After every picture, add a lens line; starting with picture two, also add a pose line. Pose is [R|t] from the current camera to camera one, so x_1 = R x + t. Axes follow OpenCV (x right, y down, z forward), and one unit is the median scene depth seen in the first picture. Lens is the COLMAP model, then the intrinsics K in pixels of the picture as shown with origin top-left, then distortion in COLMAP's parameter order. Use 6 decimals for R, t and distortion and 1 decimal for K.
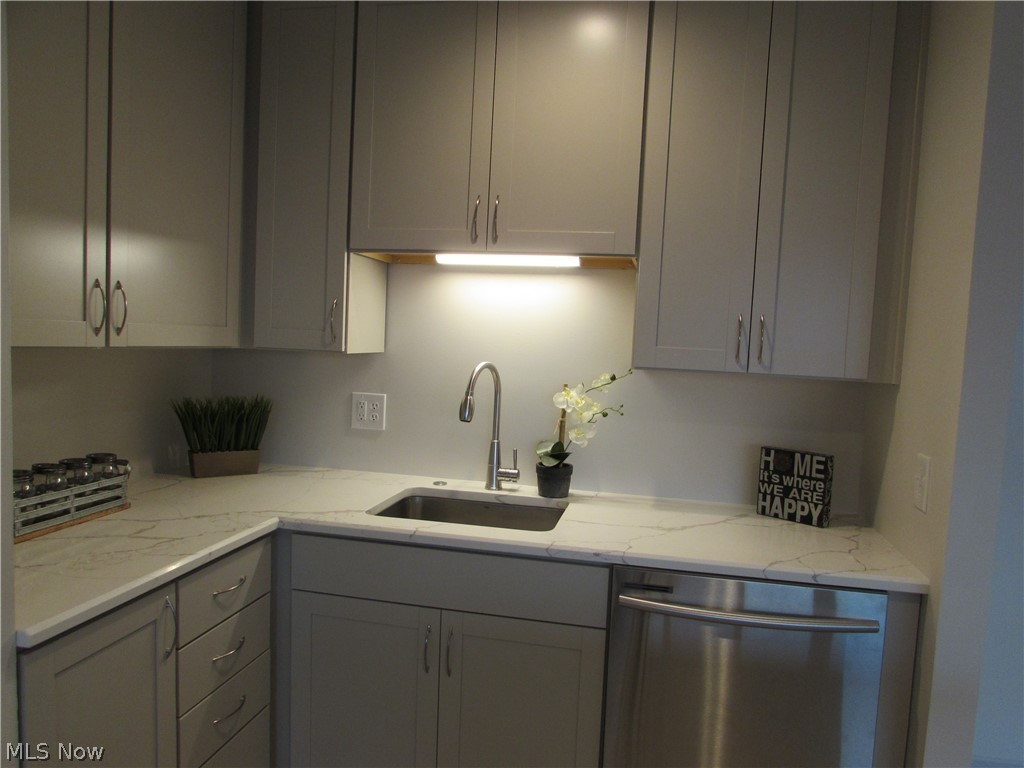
lens RADIAL K [[727.7, 0, 505.4], [0, 727.7, 384.5], [0, 0, 1]] dist [-0.034085, 0.003074]
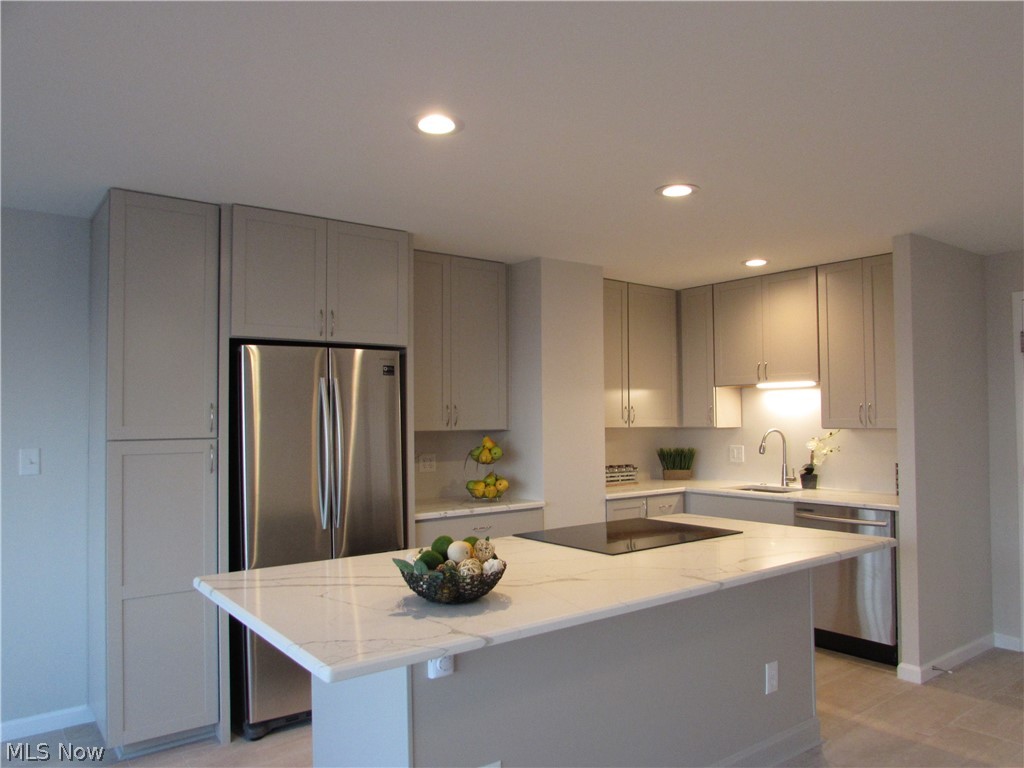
lens RADIAL K [[745.1, 0, 512.8], [0, 745.1, 388.0], [0, 0, 1]] dist [-0.030352, -0.002749]
pose [[0.759584, -0.071926, -0.646420, 0.907819], [-0.004994, 0.993192, -0.116380, 0.122318], [0.650390, 0.091628, 0.754053, -1.387726]]
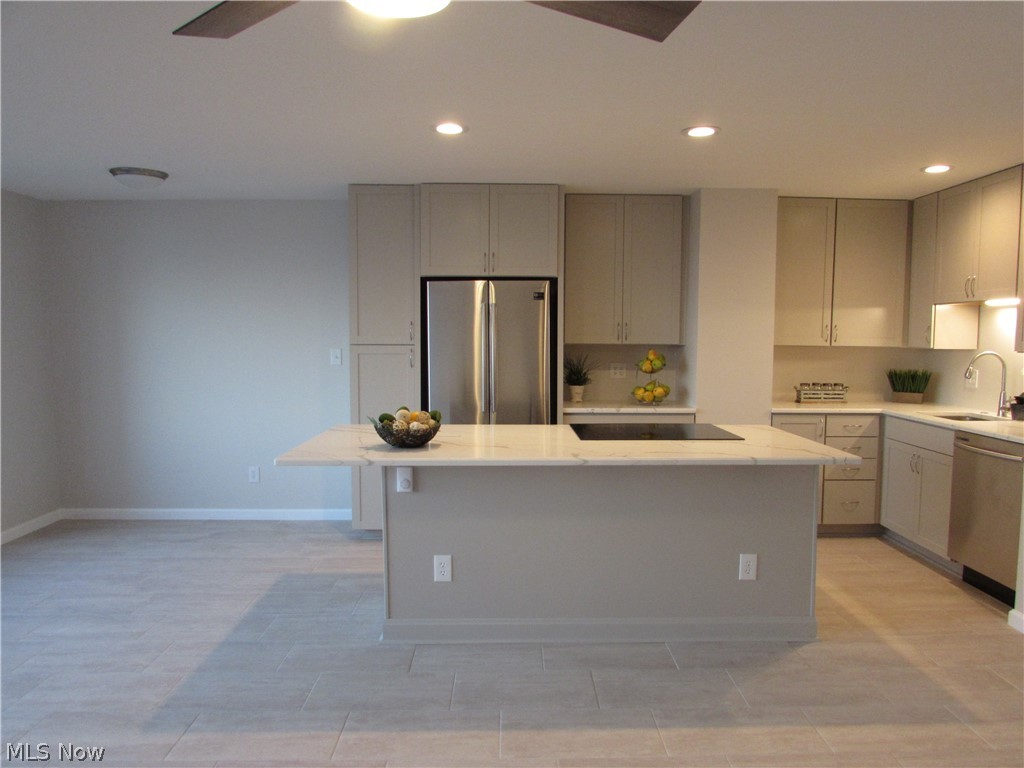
lens RADIAL K [[745.1, 0, 511.1], [0, 745.1, 385.9], [0, 0, 1]] dist [-0.030352, -0.002749]
pose [[0.221169, 0.033252, -0.974668, 1.779040], [-0.062810, 0.997829, 0.019789, 0.112951], [0.973211, 0.056842, 0.222778, -0.827811]]
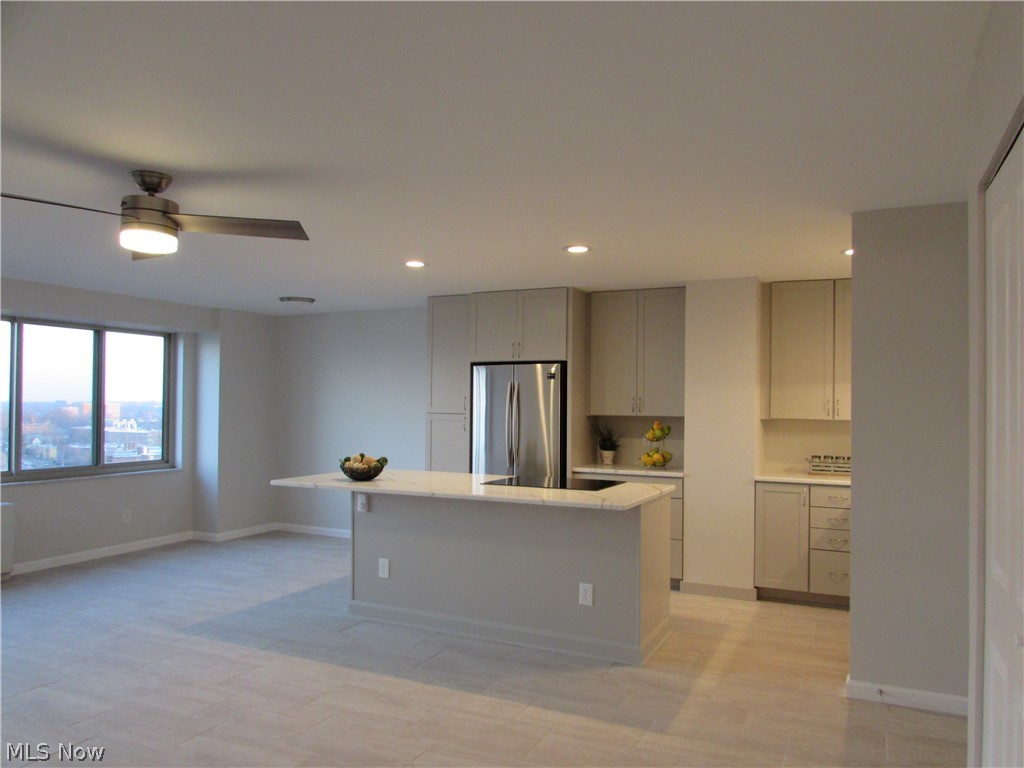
lens RADIAL K [[727.7, 0, 509.8], [0, 727.7, 388.2], [0, 0, 1]] dist [-0.034085, 0.003074]
pose [[-0.247342, -0.065183, -0.966733, 2.296169], [-0.087914, 0.995129, -0.044605, 0.061911], [0.964932, 0.073957, -0.251867, 0.312996]]
